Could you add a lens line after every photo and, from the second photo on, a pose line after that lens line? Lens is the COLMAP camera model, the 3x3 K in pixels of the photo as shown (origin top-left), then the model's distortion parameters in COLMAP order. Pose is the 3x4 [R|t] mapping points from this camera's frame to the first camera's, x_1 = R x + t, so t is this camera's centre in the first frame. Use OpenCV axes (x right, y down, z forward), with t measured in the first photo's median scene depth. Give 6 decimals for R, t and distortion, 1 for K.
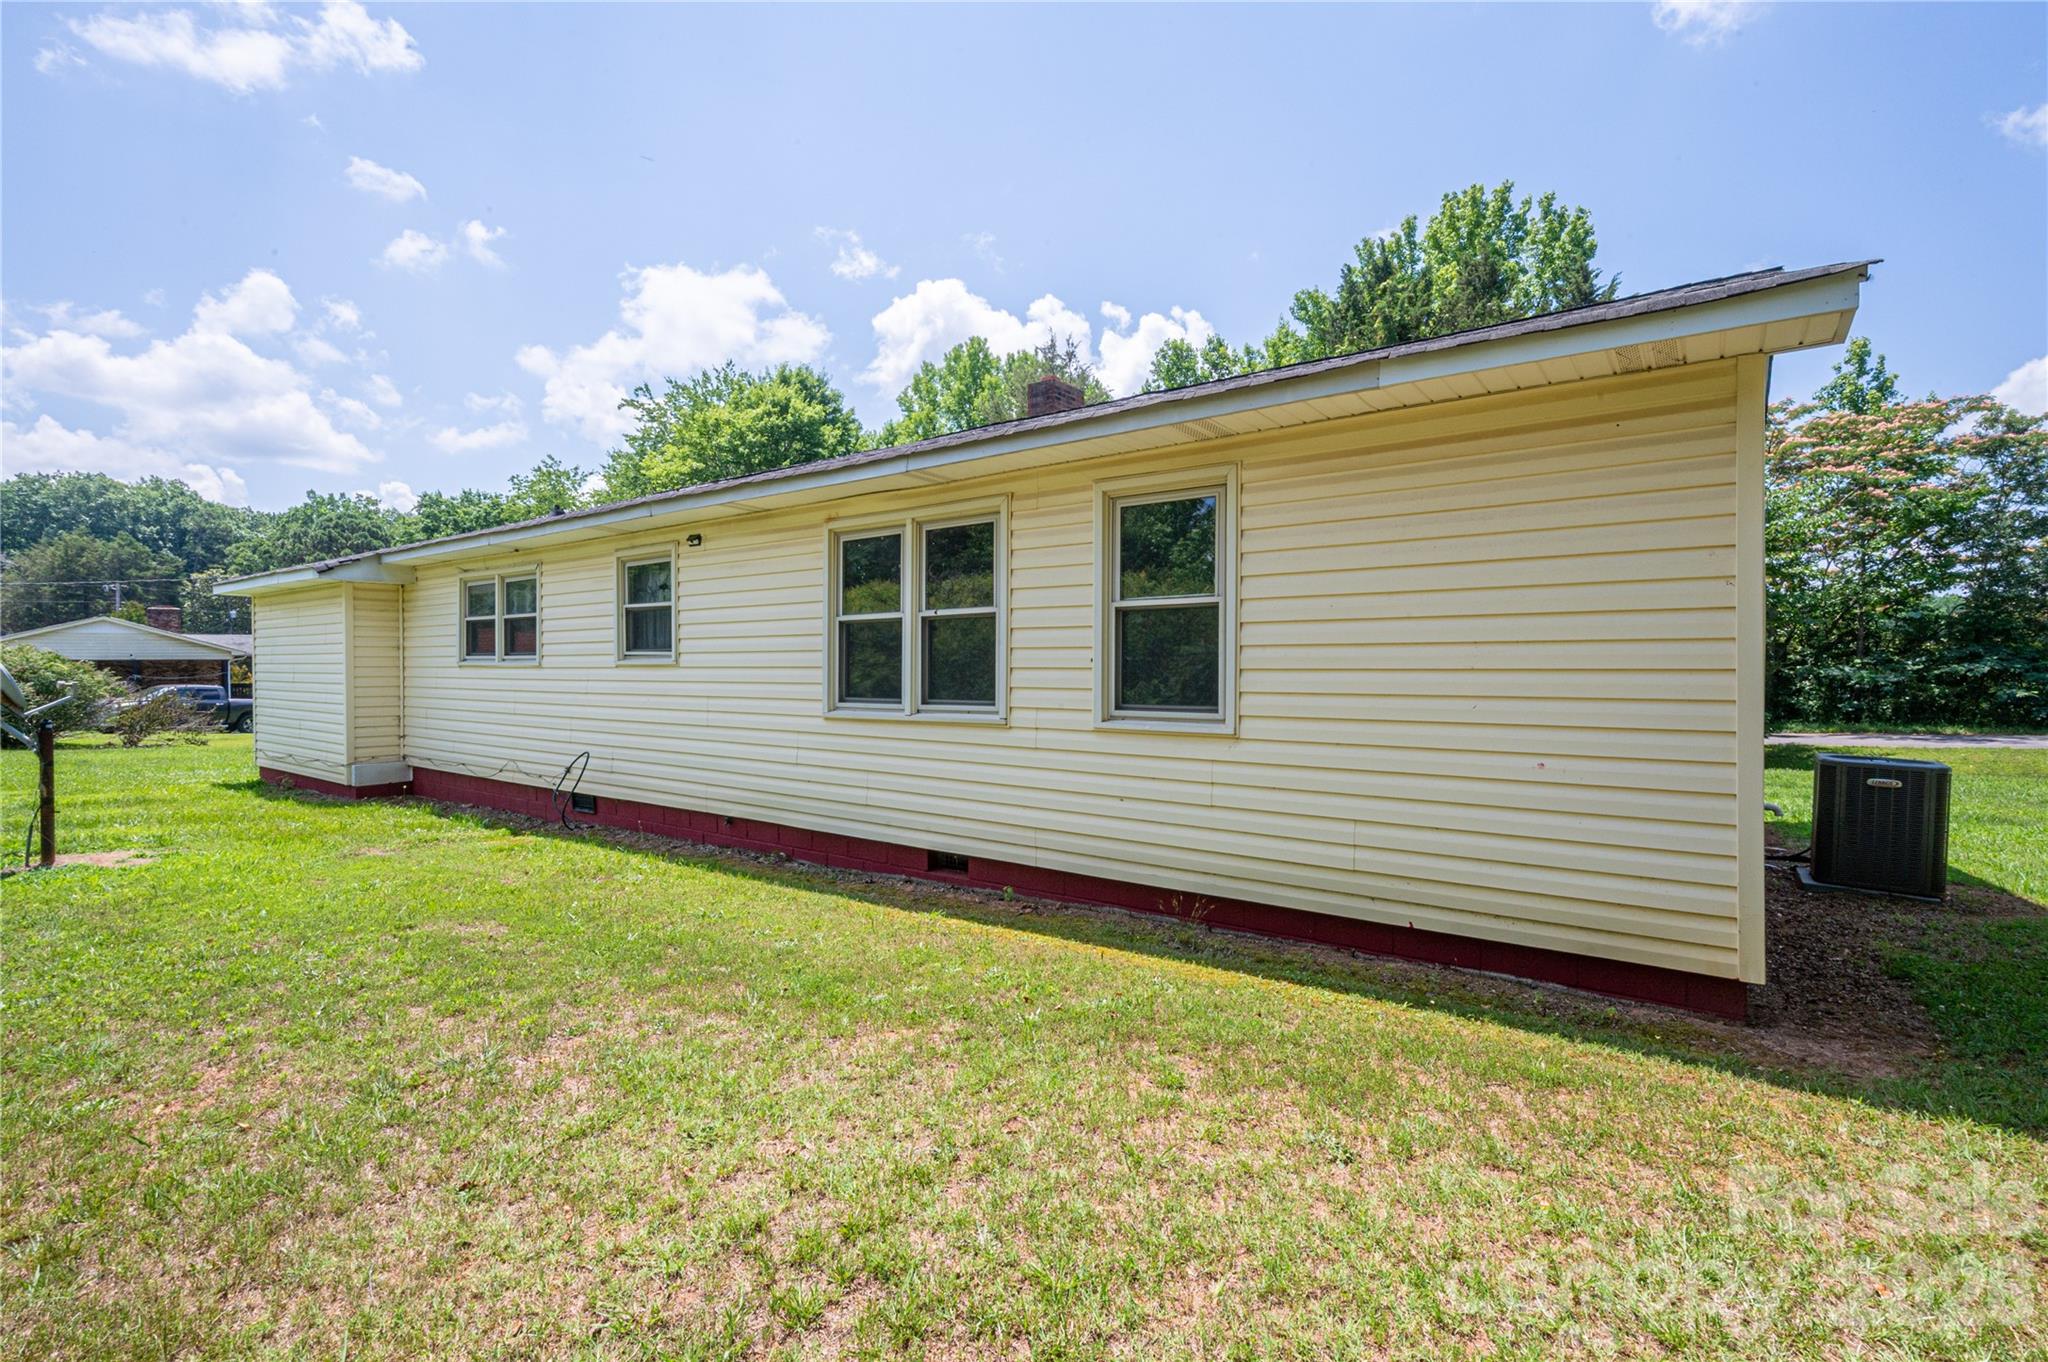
lens RADIAL K [[944.0, 0, 1025.8], [0, 944.0, 664.2], [0, 0, 1]] dist [-0.002175, 0.000114]
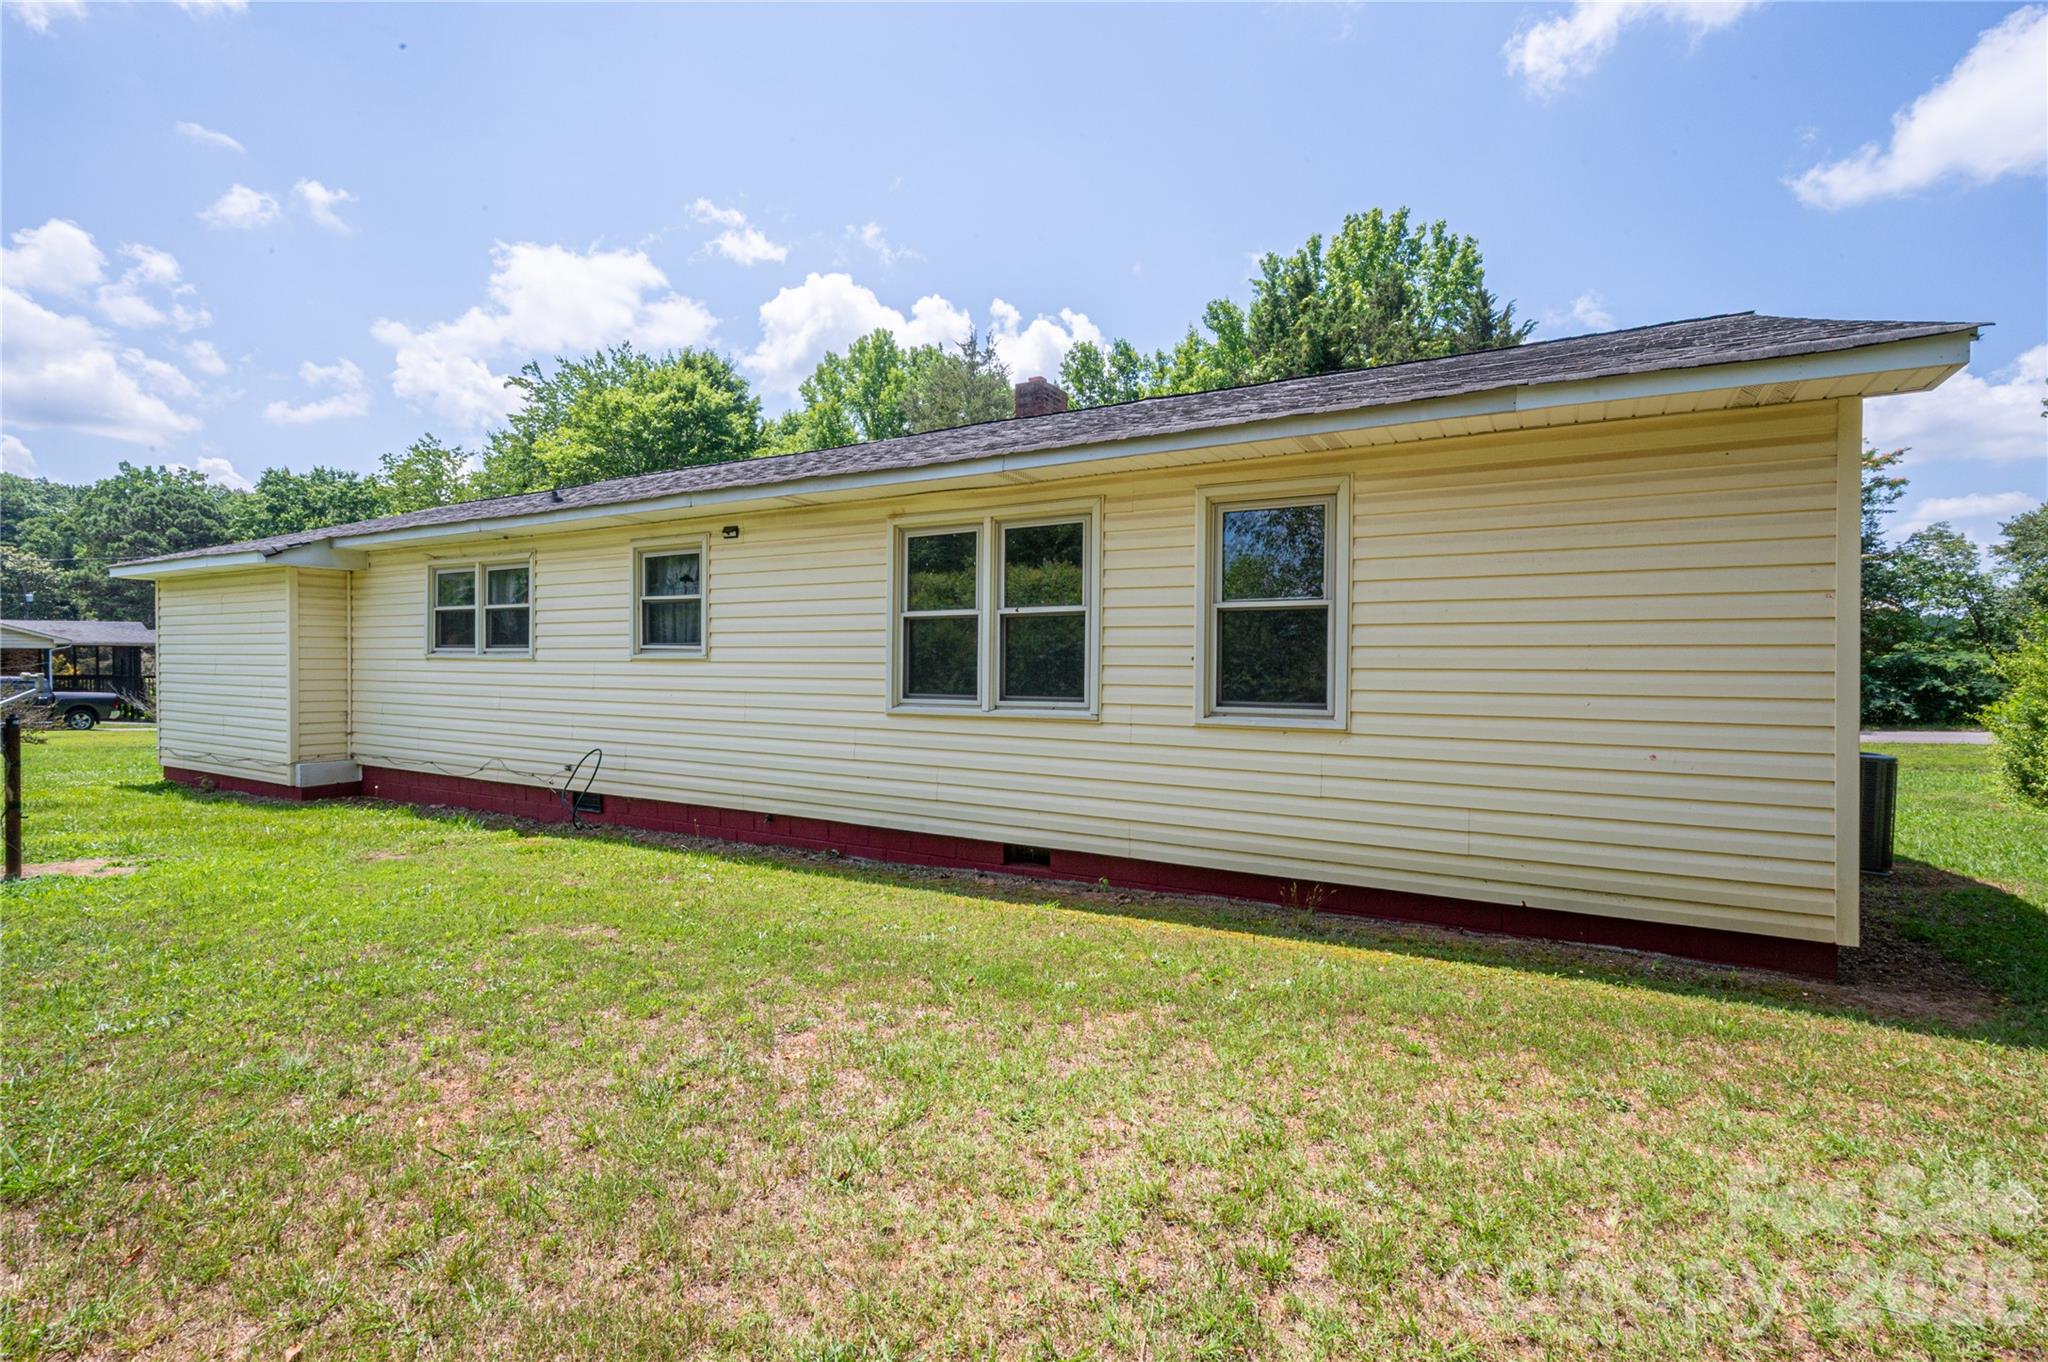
lens RADIAL K [[944.0, 0, 1025.8], [0, 944.0, 664.2], [0, 0, 1]] dist [-0.002175, 0.000114]
pose [[0.992930, 0.007414, 0.118466, -0.198859], [-0.007834, 0.999965, 0.003083, 0.000062], [-0.118439, -0.003989, 0.992953, -0.009663]]
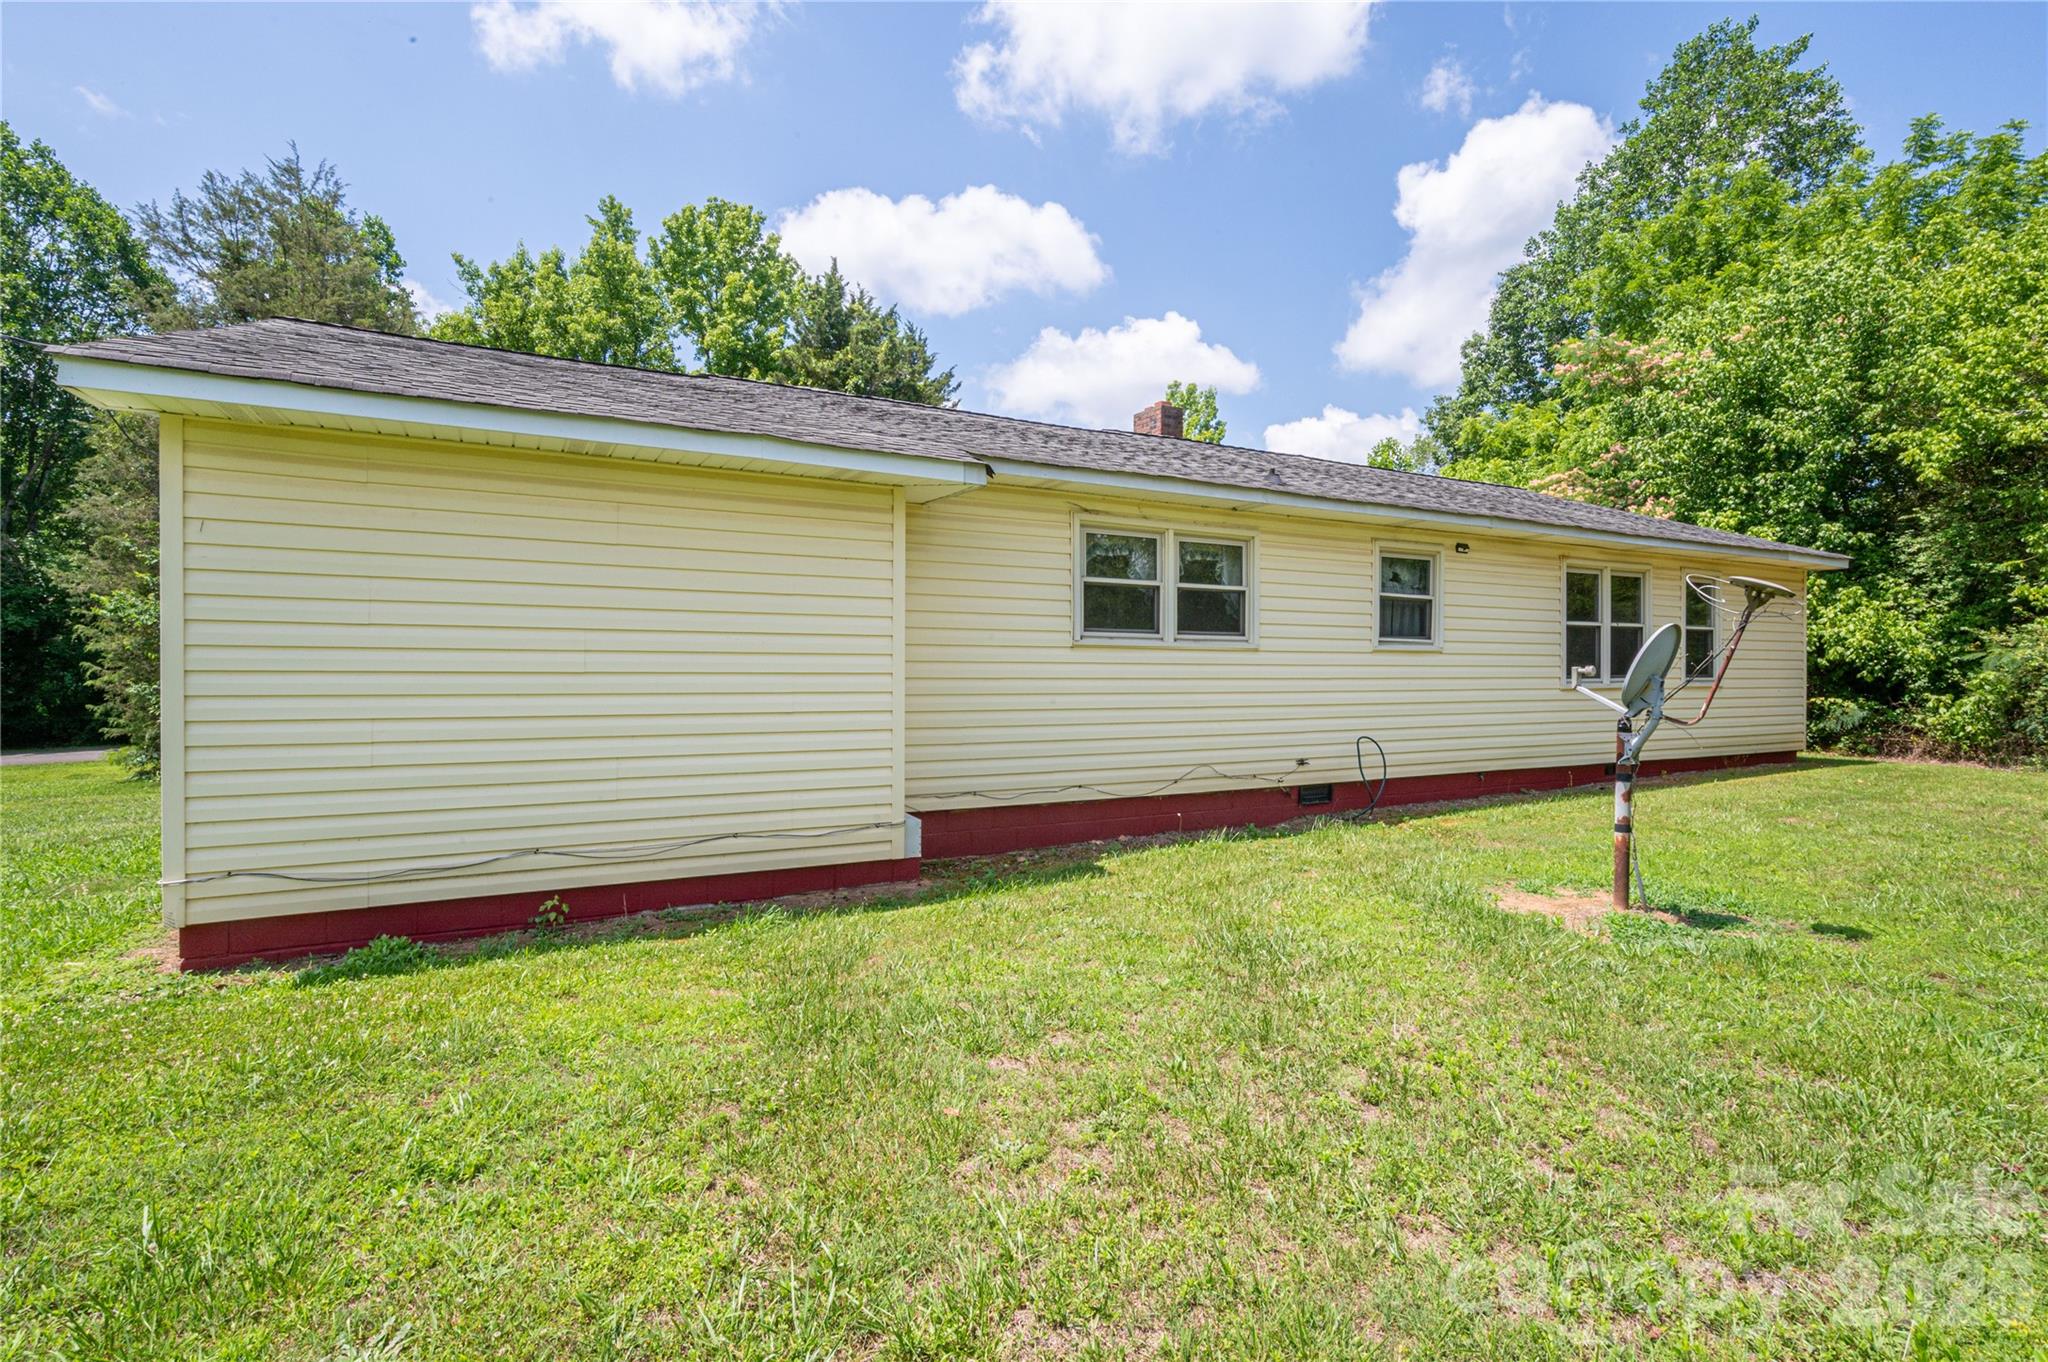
lens RADIAL K [[958.6, 0, 1018.2], [0, 958.6, 675.3], [0, 0, 1]] dist [-0.001165, 0.000920]
pose [[0.410385, -0.011116, 0.911845, -2.085689], [-0.010705, 0.999798, 0.017006, 0.019516], [-0.911849, -0.016740, 0.410183, 1.242949]]
